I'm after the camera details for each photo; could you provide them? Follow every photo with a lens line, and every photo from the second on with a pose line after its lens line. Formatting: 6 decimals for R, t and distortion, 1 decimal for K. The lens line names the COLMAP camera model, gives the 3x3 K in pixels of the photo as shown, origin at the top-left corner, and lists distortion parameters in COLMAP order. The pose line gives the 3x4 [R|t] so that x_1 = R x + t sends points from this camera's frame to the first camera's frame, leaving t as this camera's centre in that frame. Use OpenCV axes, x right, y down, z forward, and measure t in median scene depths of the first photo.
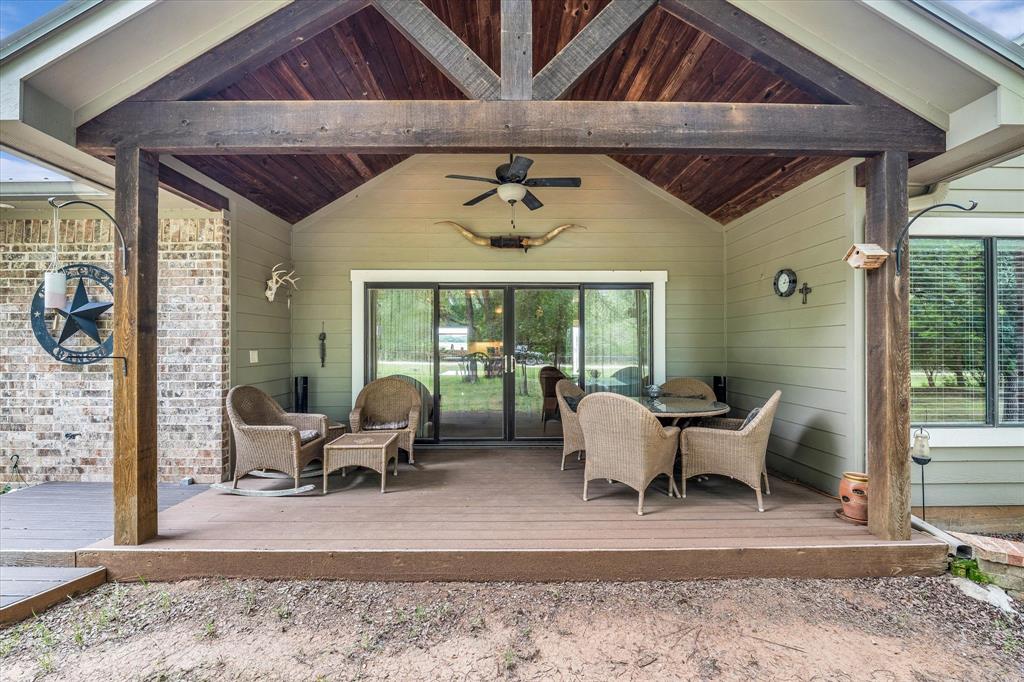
lens RADIAL K [[430.6, 0, 511.3], [0, 430.6, 343.7], [0, 0, 1]] dist [-0.011030, 0.000364]
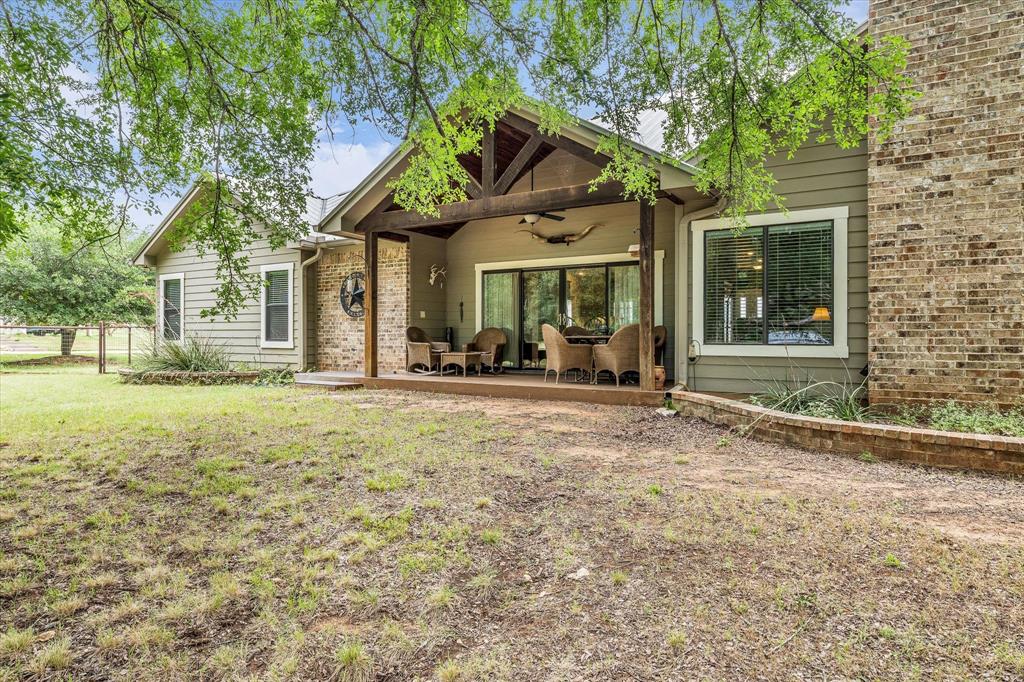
lens RADIAL K [[712.5, 0, 510.8], [0, 712.5, 340.2], [0, 0, 1]] dist [-0.000232, 0.000069]
pose [[0.834904, -0.000857, -0.550395, 1.658265], [0.001079, 0.999999, 0.000079, 0.163618], [0.550395, -0.000660, 0.834904, -1.612962]]
